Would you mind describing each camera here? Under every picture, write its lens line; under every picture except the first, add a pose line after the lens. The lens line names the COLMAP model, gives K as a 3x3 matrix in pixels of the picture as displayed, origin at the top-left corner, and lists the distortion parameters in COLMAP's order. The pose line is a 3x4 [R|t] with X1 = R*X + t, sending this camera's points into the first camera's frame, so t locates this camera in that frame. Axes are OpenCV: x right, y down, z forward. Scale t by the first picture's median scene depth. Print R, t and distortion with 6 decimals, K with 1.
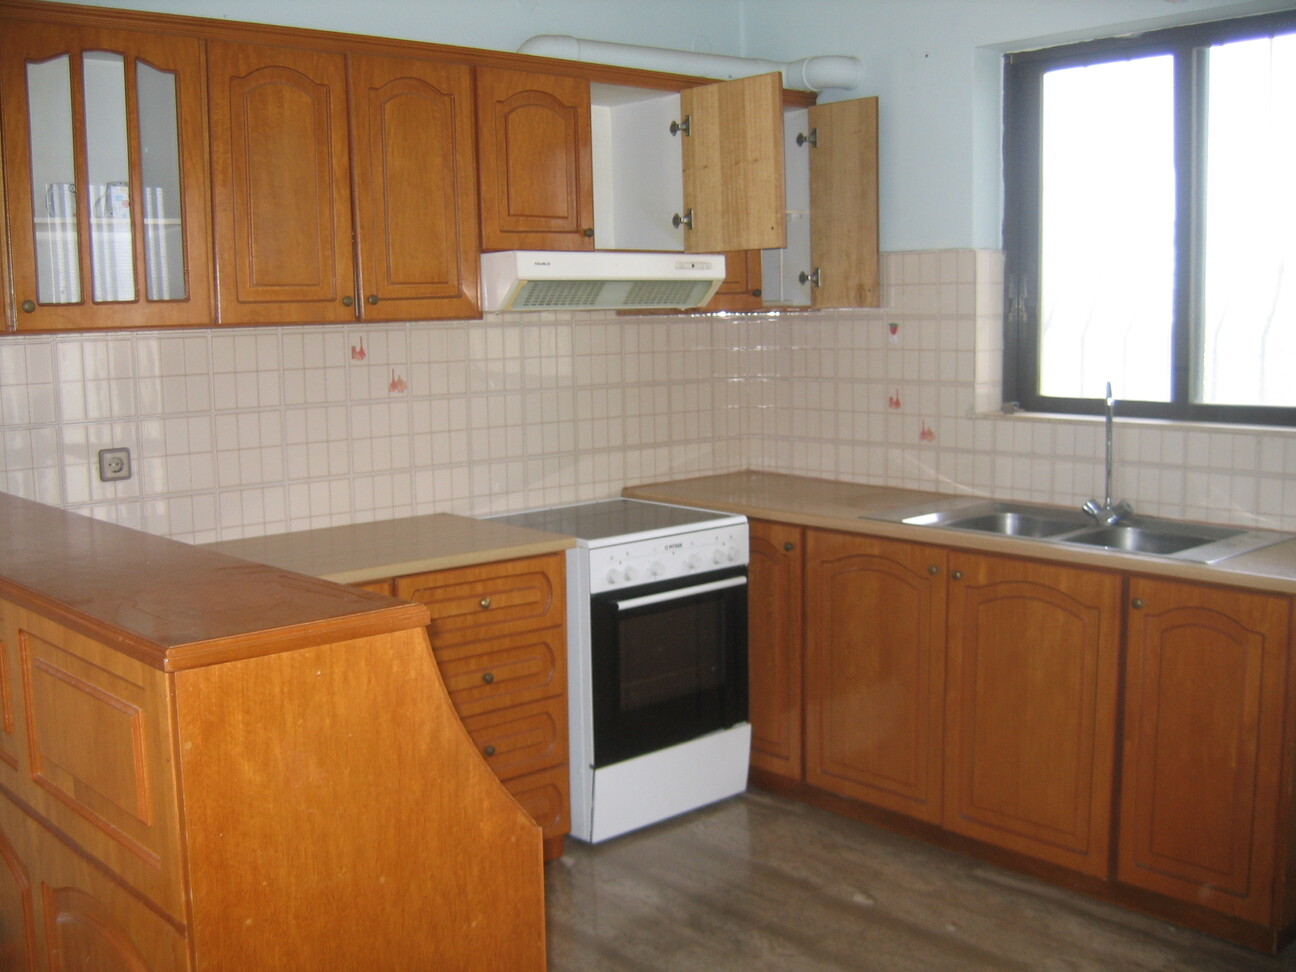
lens RADIAL K [[1409.9, 0, 612.4], [0, 1409.9, 490.4], [0, 0, 1]] dist [-0.145384, 0.144199]
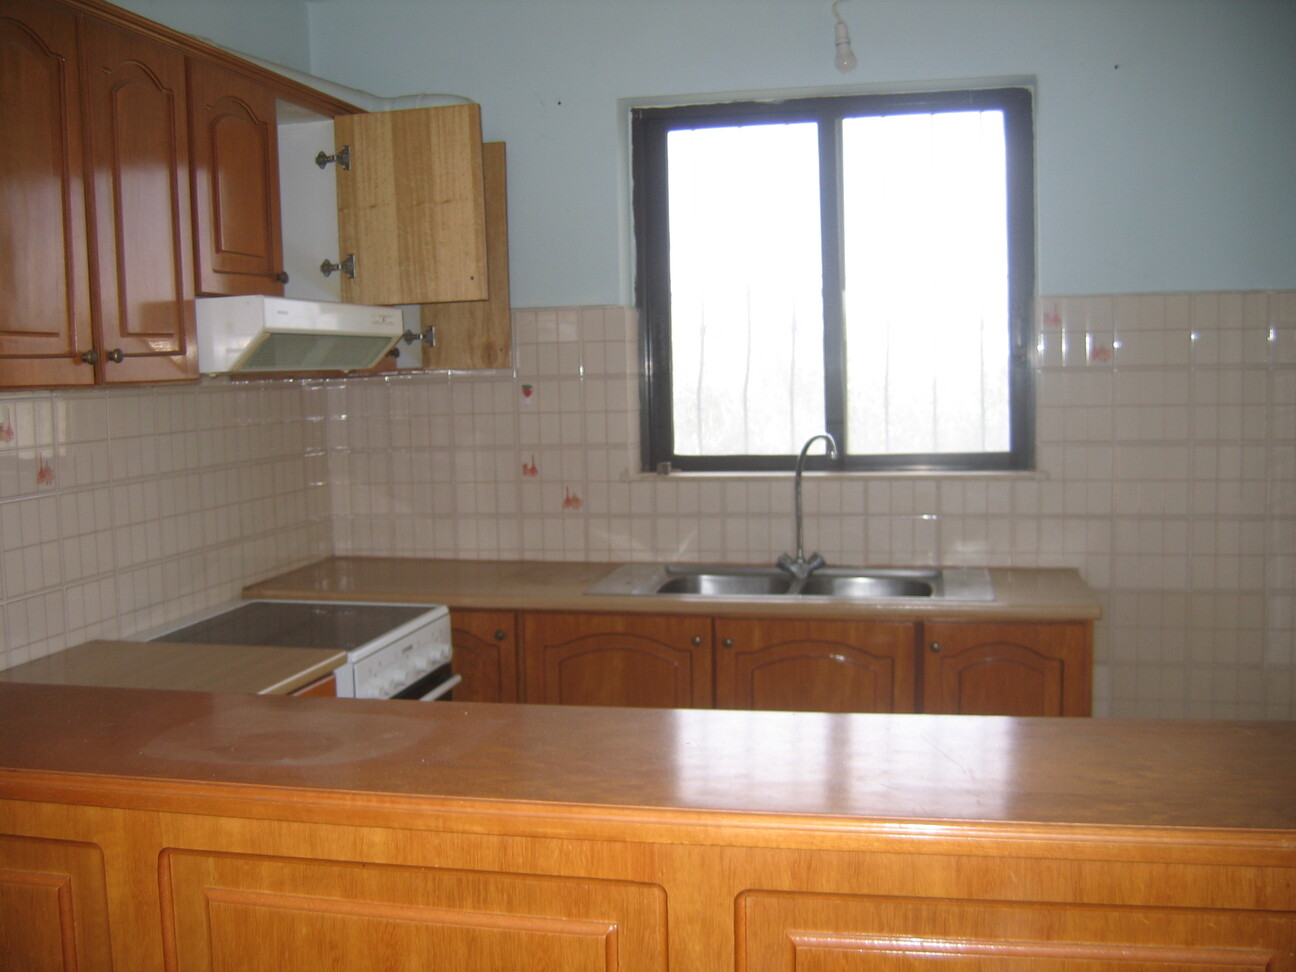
lens RADIAL K [[1409.9, 0, 612.4], [0, 1409.9, 490.4], [0, 0, 1]] dist [-0.145384, 0.144199]
pose [[0.807421, -0.052757, 0.587612, -0.339686], [0.083660, 0.996168, -0.025516, -0.022834], [-0.584014, 0.069762, 0.808740, 0.234860]]
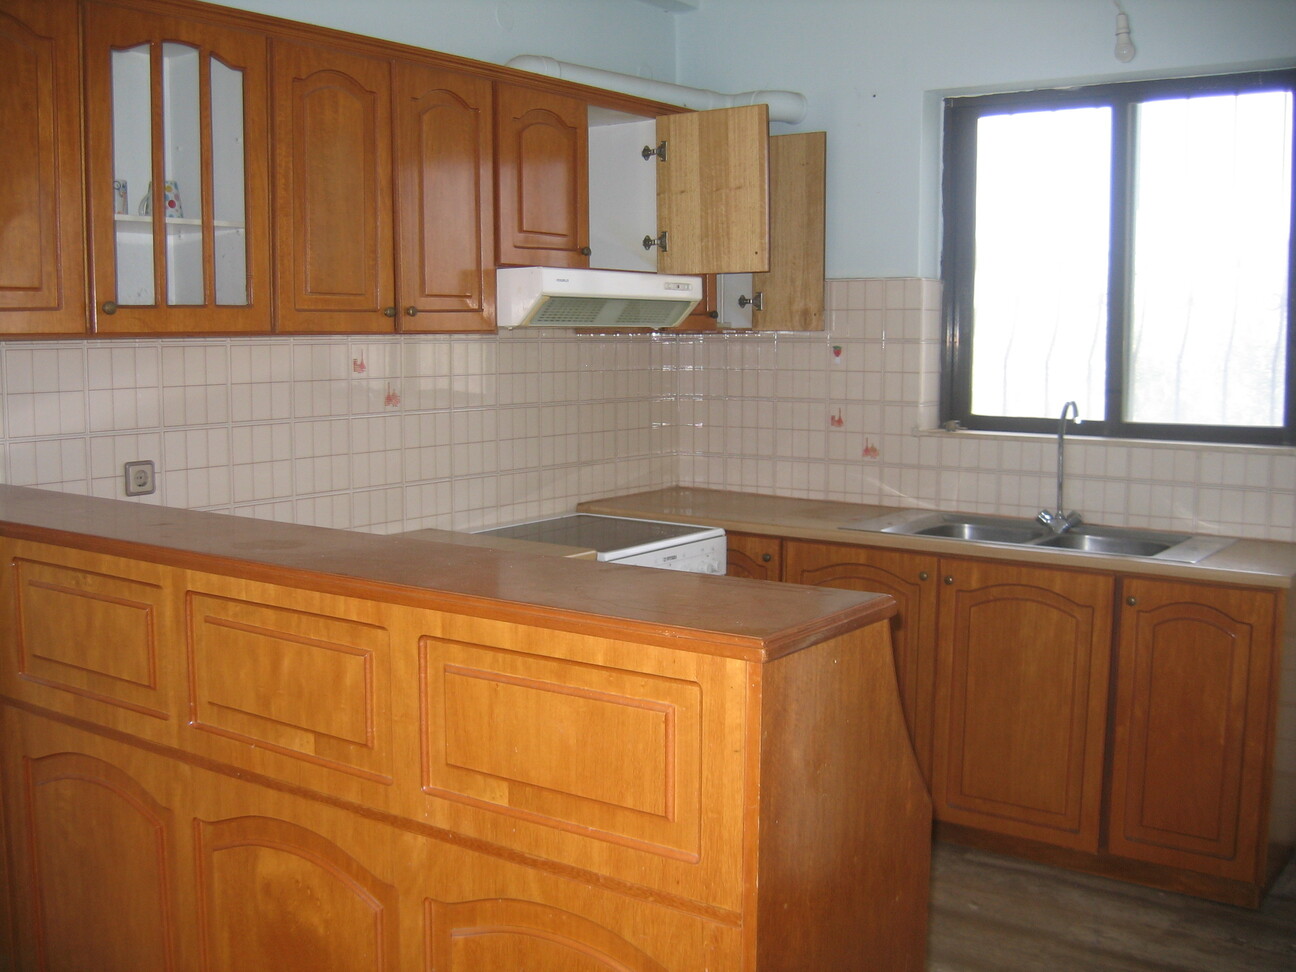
lens RADIAL K [[1409.9, 0, 612.4], [0, 1409.9, 490.4], [0, 0, 1]] dist [-0.145384, 0.144199]
pose [[0.975817, -0.003601, 0.218561, -0.217498], [0.007396, 0.999836, -0.016547, 0.006613], [-0.218466, 0.017763, 0.975683, 0.004591]]
